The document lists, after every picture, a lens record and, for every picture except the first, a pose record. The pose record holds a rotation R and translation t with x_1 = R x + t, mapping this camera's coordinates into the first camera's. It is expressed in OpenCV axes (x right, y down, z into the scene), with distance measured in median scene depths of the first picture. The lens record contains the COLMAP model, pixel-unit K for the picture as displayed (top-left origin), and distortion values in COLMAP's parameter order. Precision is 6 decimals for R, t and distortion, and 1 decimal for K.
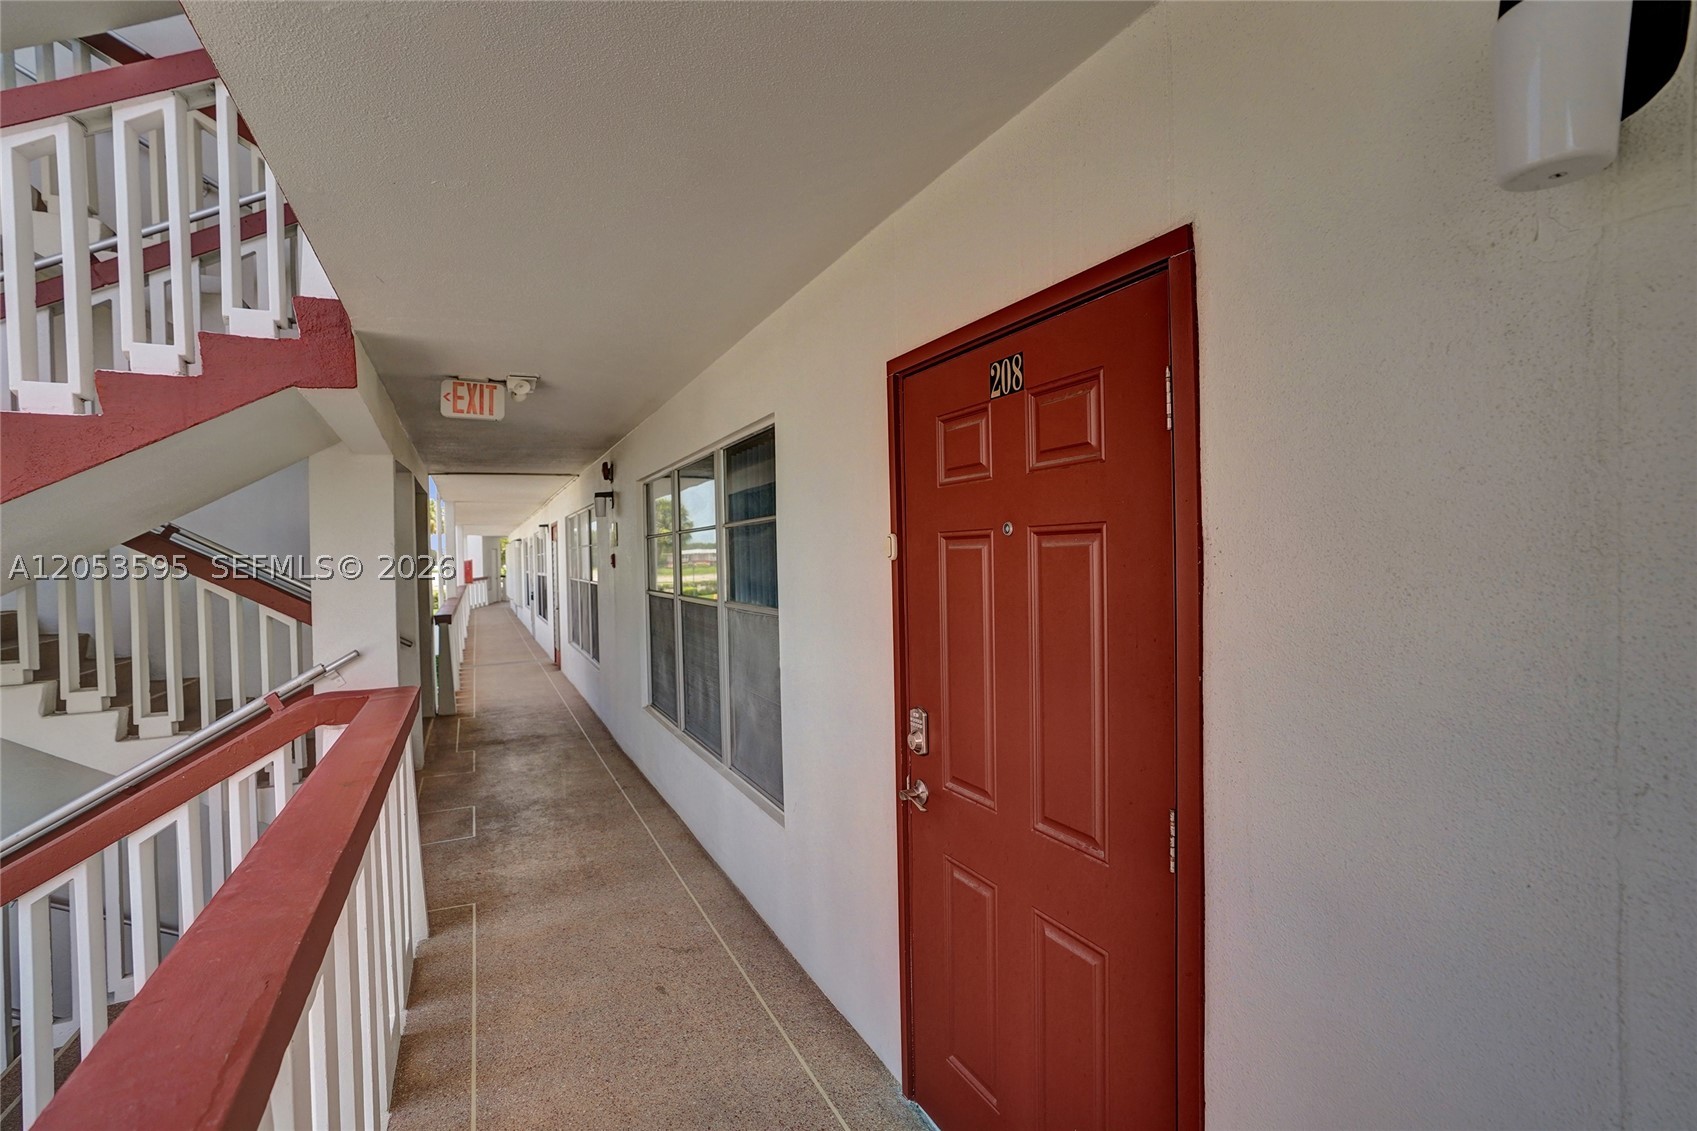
lens RADIAL K [[810.0, 0, 838.1], [0, 810.0, 559.0], [0, 0, 1]] dist [-0.054420, 0.028461]
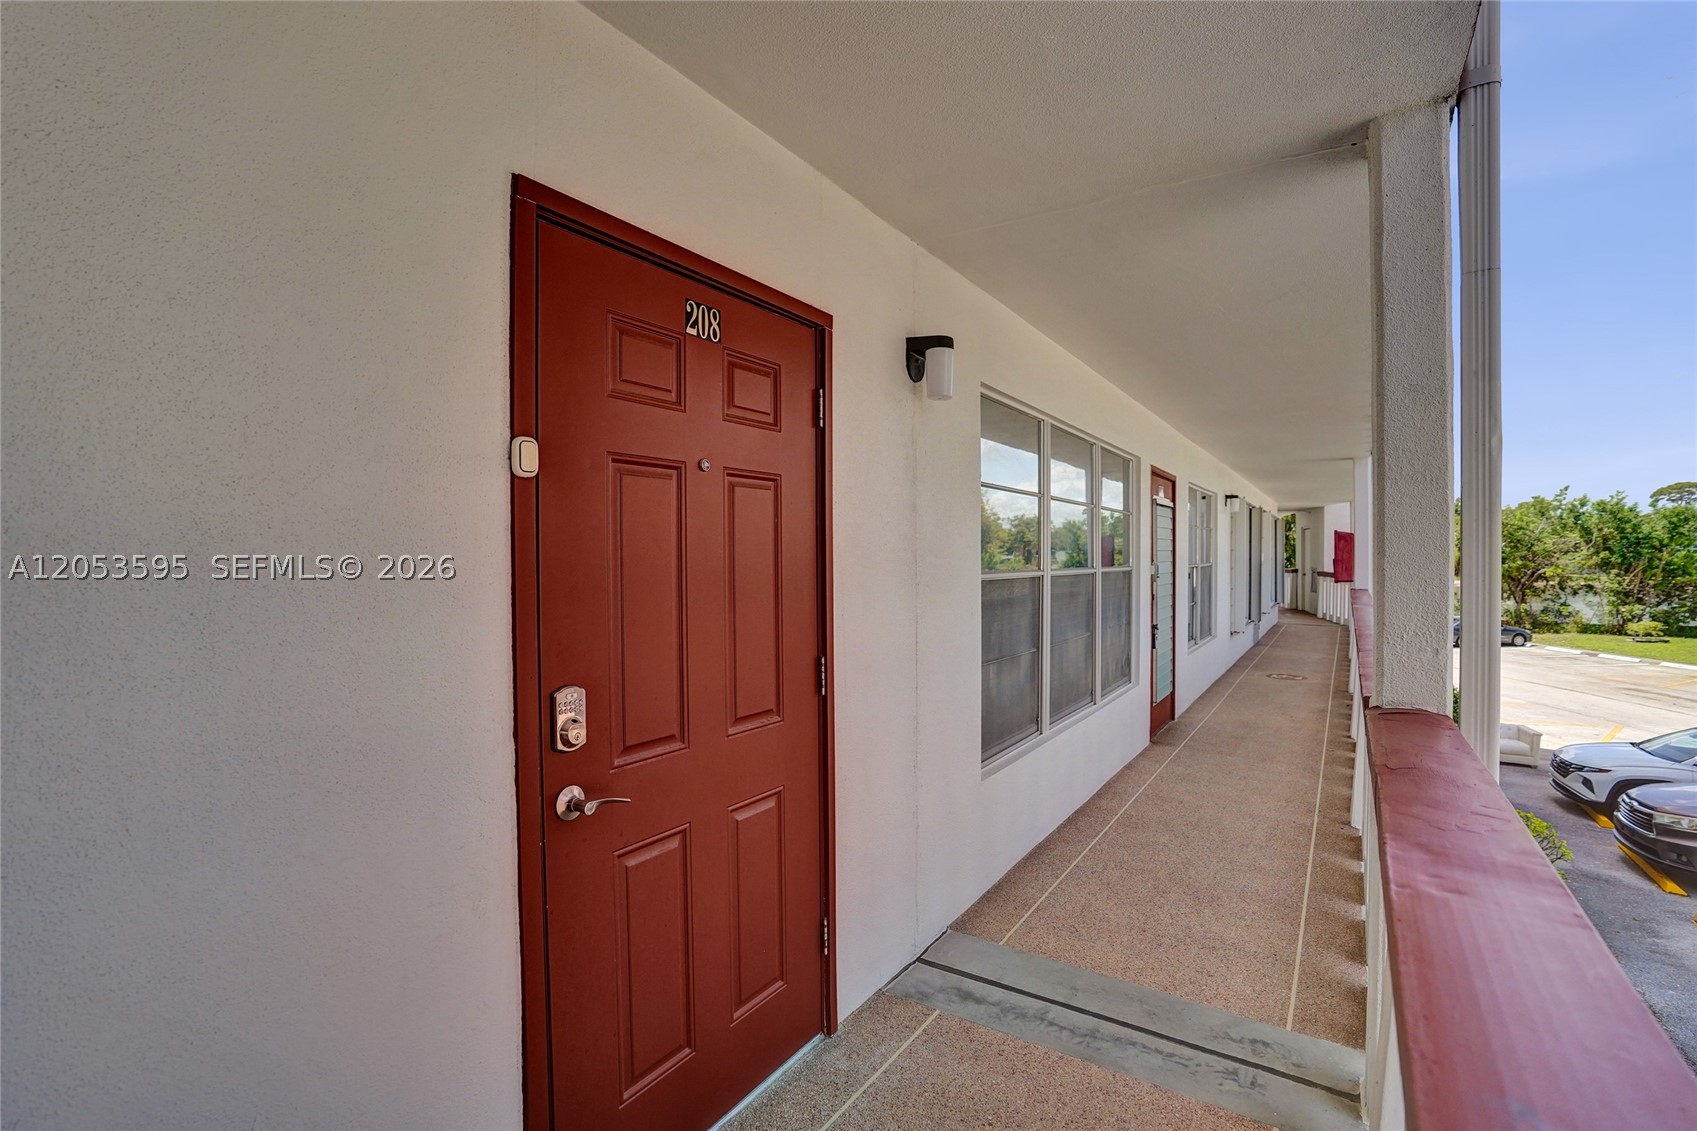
lens RADIAL K [[810.0, 0, 838.1], [0, 810.0, 559.0], [0, 0, 1]] dist [-0.054420, 0.028461]
pose [[-0.536673, 0.021760, 0.843509, -0.761558], [0.022194, 0.999686, -0.011669, 0.099672], [-0.843498, 0.012458, -0.536988, 1.405254]]
